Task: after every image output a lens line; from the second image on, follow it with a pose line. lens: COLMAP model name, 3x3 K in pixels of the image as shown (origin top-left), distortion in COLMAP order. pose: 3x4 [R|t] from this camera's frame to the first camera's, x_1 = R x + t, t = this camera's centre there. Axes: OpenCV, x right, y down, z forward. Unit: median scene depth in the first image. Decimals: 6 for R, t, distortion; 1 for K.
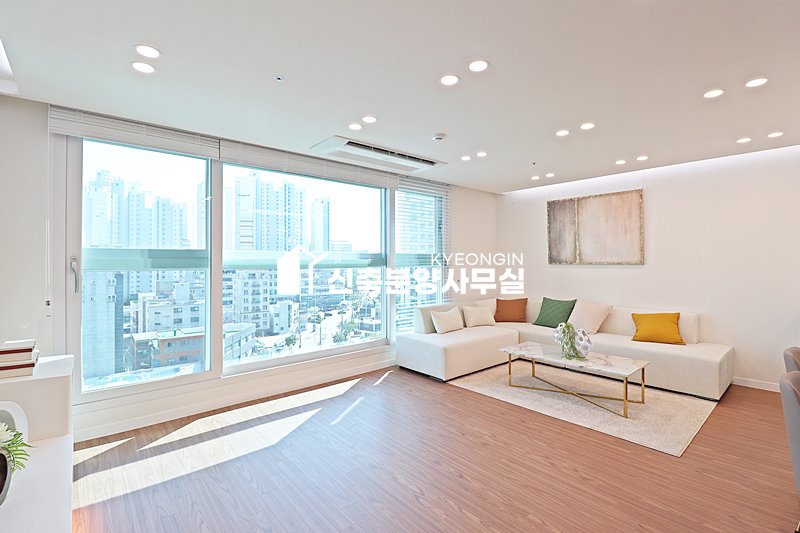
lens RADIAL K [[368.5, 0, 401.6], [0, 368.5, 259.6], [0, 0, 1]] dist [-0.012770, -0.001065]
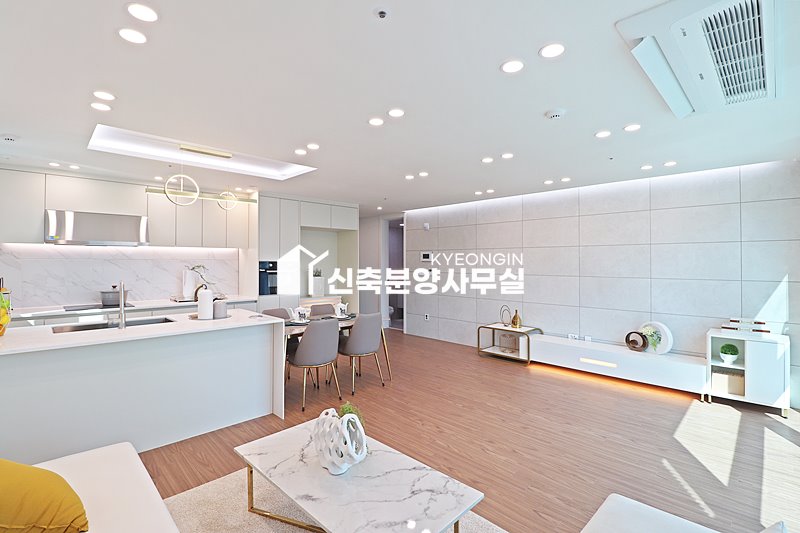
lens RADIAL K [[368.5, 0, 401.6], [0, 368.5, 259.6], [0, 0, 1]] dist [-0.012770, -0.001065]
pose [[-0.997838, 0.002706, -0.065665, 0.523759], [0.003450, 0.999931, -0.011220, -0.029086], [0.065631, -0.011422, -0.997779, 1.936359]]
